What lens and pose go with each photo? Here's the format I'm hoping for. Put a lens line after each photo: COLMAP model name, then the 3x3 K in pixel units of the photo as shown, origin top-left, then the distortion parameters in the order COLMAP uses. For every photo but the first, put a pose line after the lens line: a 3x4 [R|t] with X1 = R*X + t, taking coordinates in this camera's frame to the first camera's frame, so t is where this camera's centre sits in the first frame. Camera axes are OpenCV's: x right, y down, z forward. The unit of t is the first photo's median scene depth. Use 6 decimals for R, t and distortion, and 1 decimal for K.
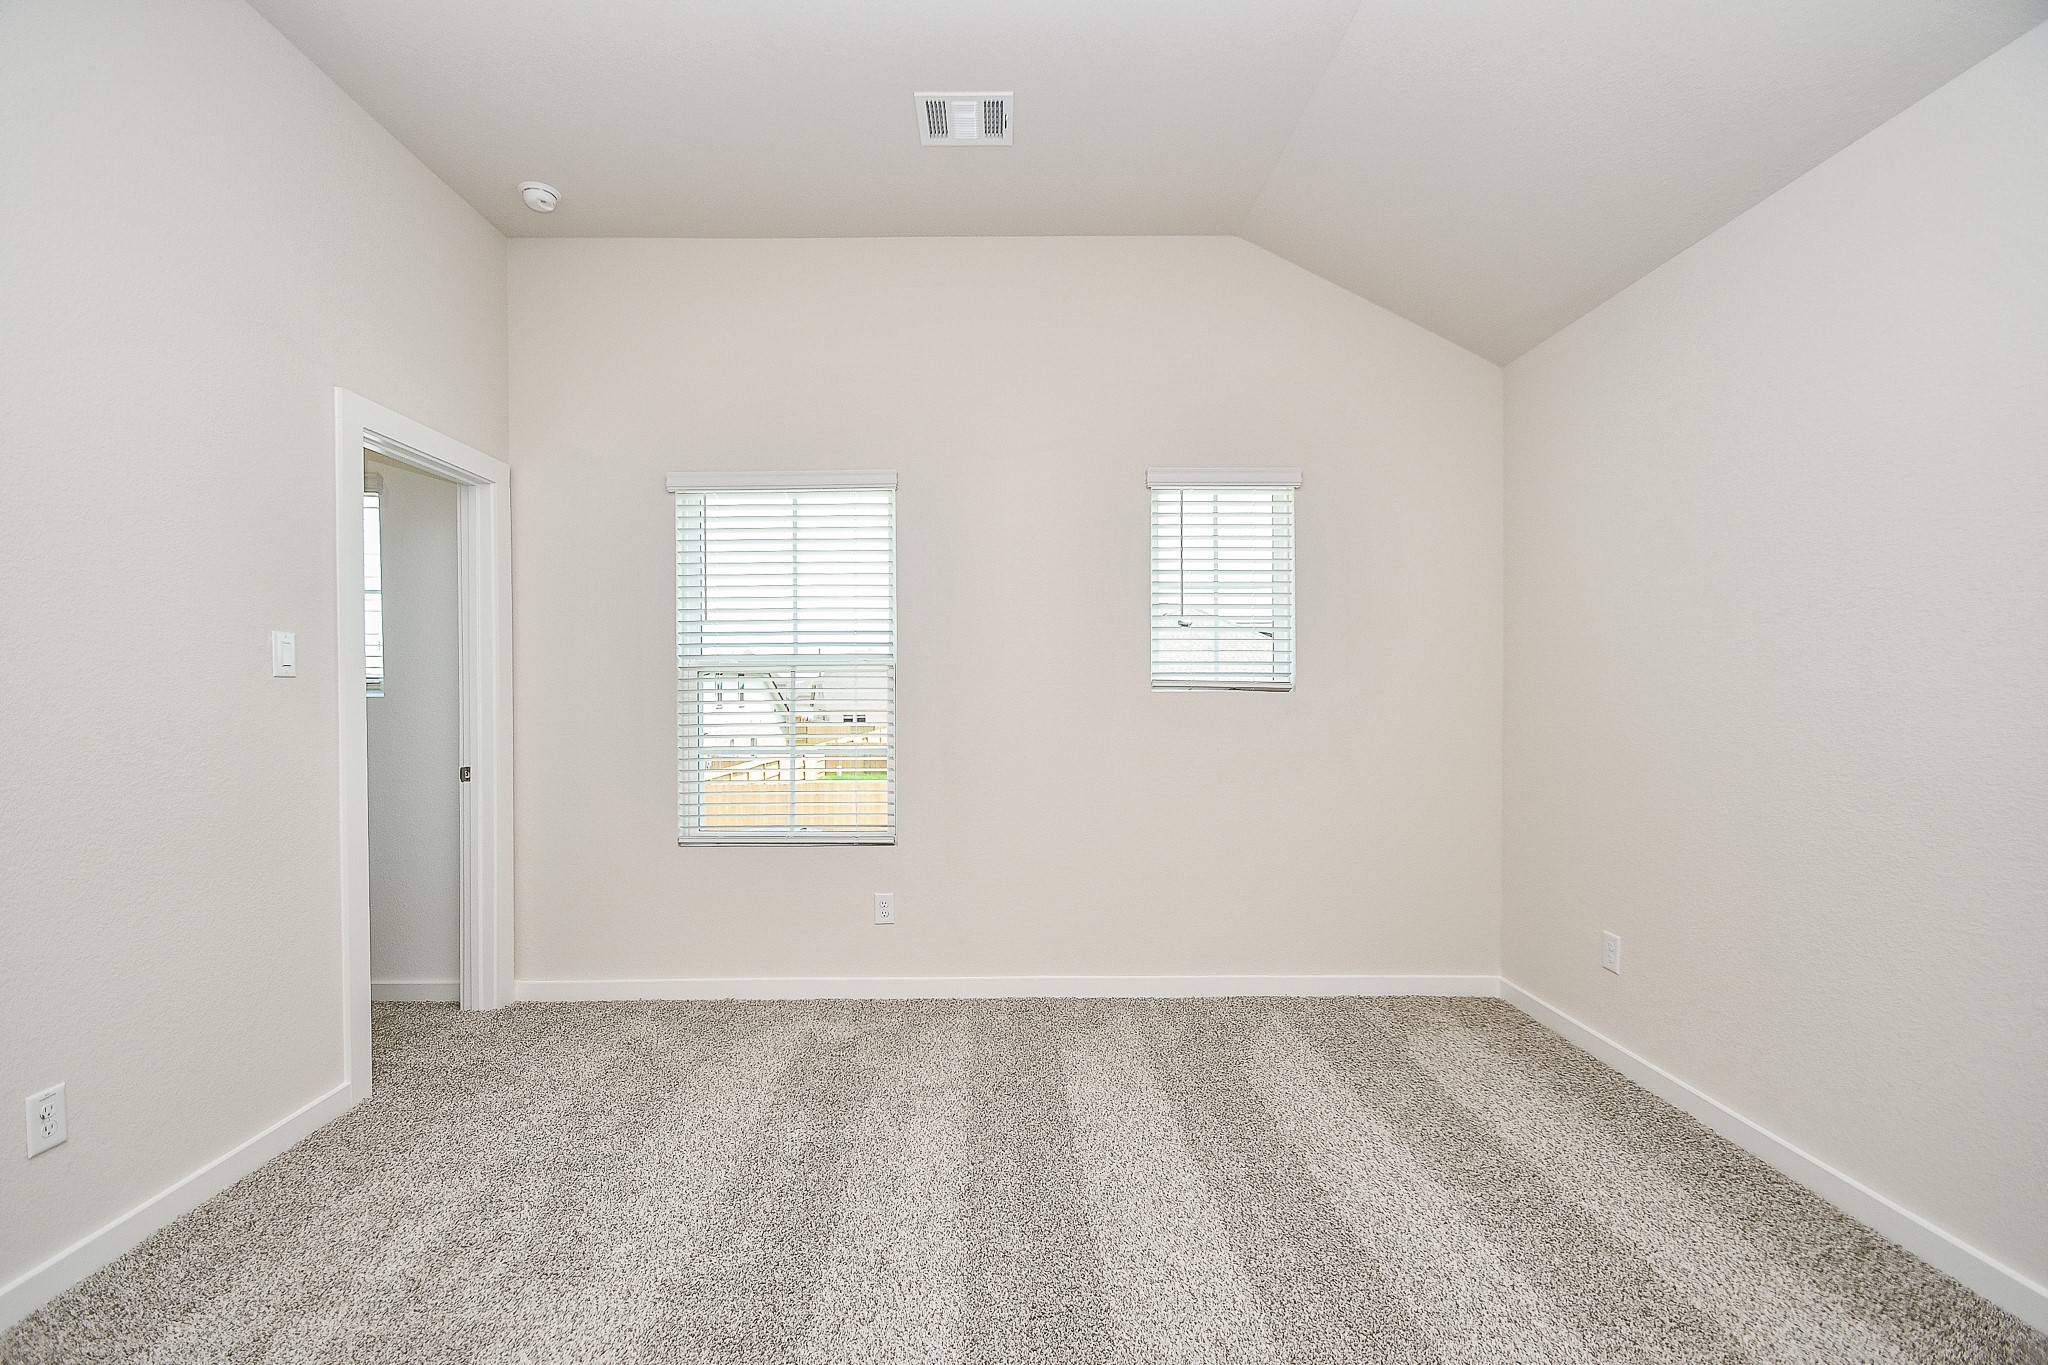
lens RADIAL K [[915.9, 0, 1013.1], [0, 915.9, 686.0], [0, 0, 1]] dist [0.000549, -0.007172]
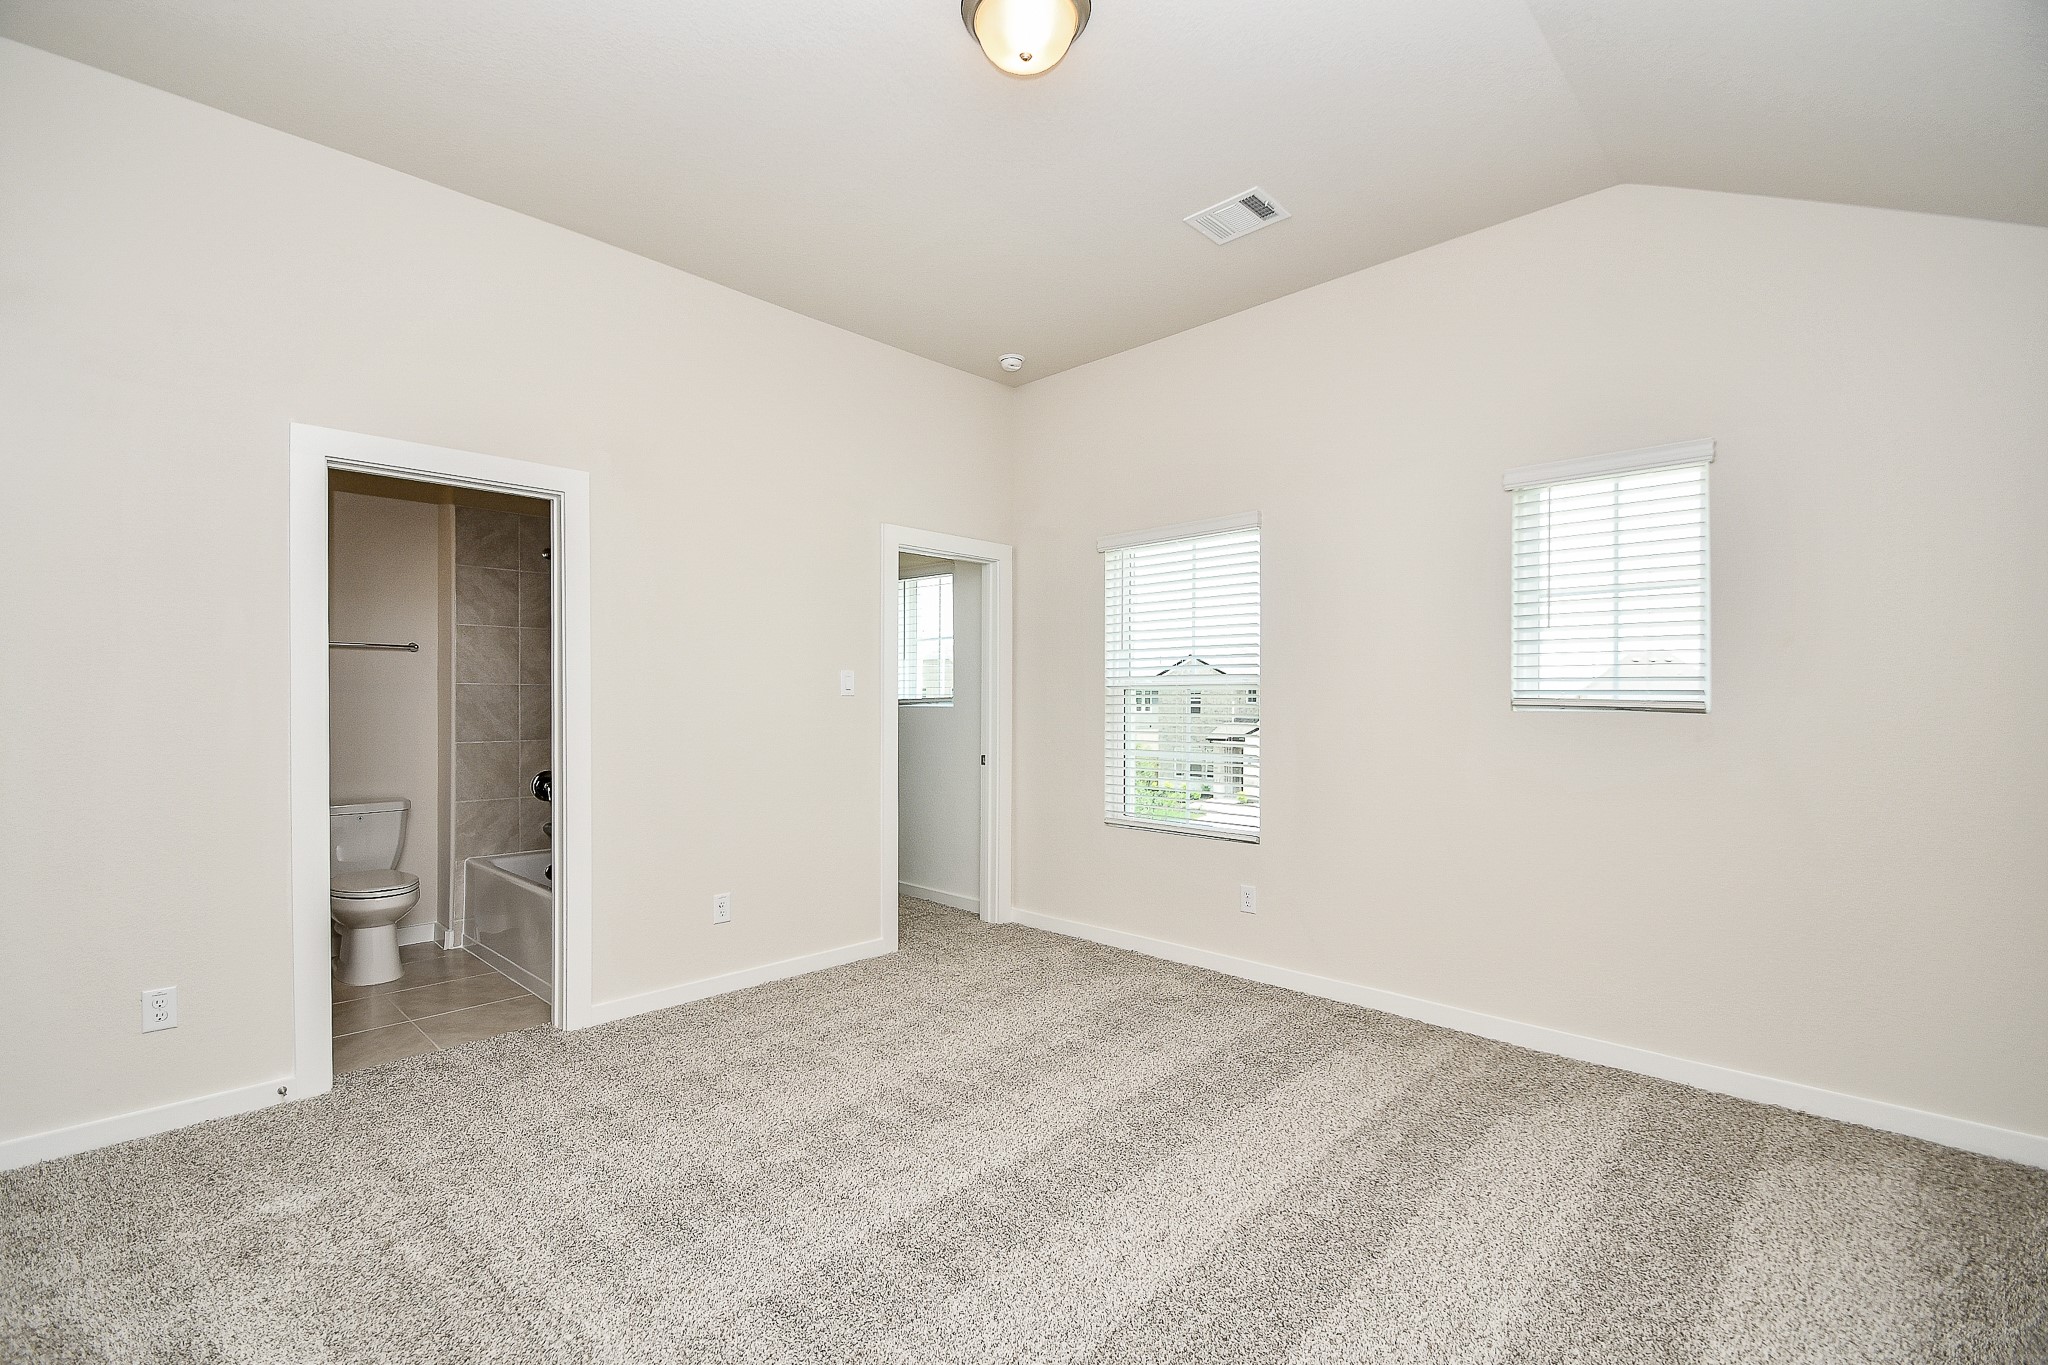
lens RADIAL K [[915.9, 0, 1012.3], [0, 915.9, 693.0], [0, 0, 1]] dist [0.000549, -0.007172]
pose [[0.704306, -0.000592, -0.709896, 0.465759], [-0.006476, 0.999953, -0.007259, -0.001785], [0.709867, 0.009710, 0.704269, -0.007742]]
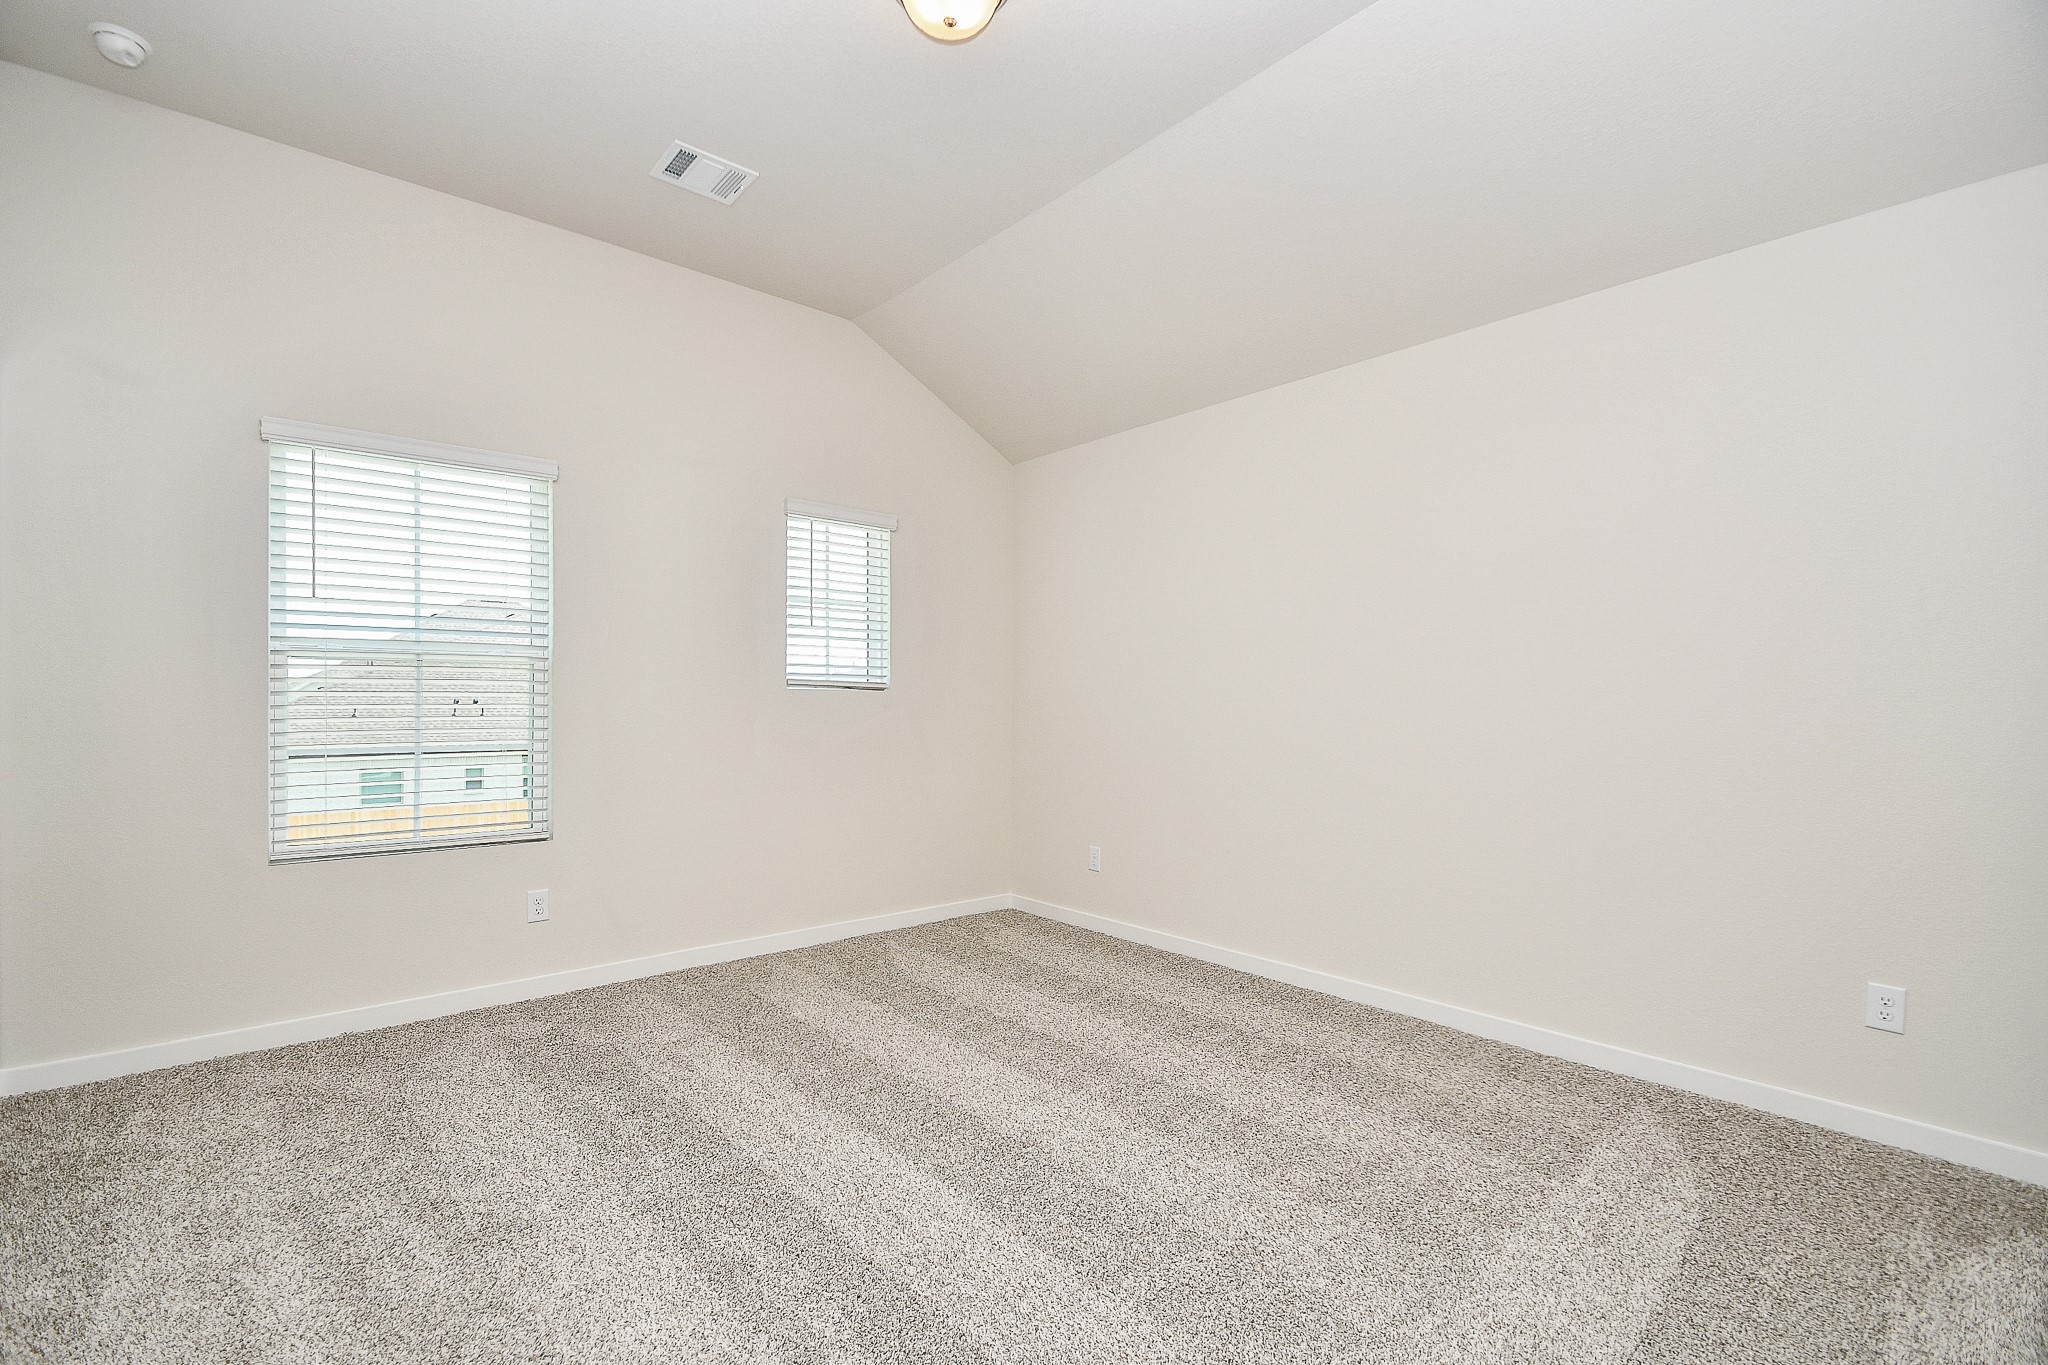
lens RADIAL K [[915.9, 0, 1027.3], [0, 915.9, 686.7], [0, 0, 1]] dist [0.000549, -0.007172]
pose [[0.749808, 0.016992, 0.661437, -0.405166], [-0.008357, 0.999834, -0.016212, 0.020563], [-0.661602, 0.006629, 0.749826, -0.083125]]
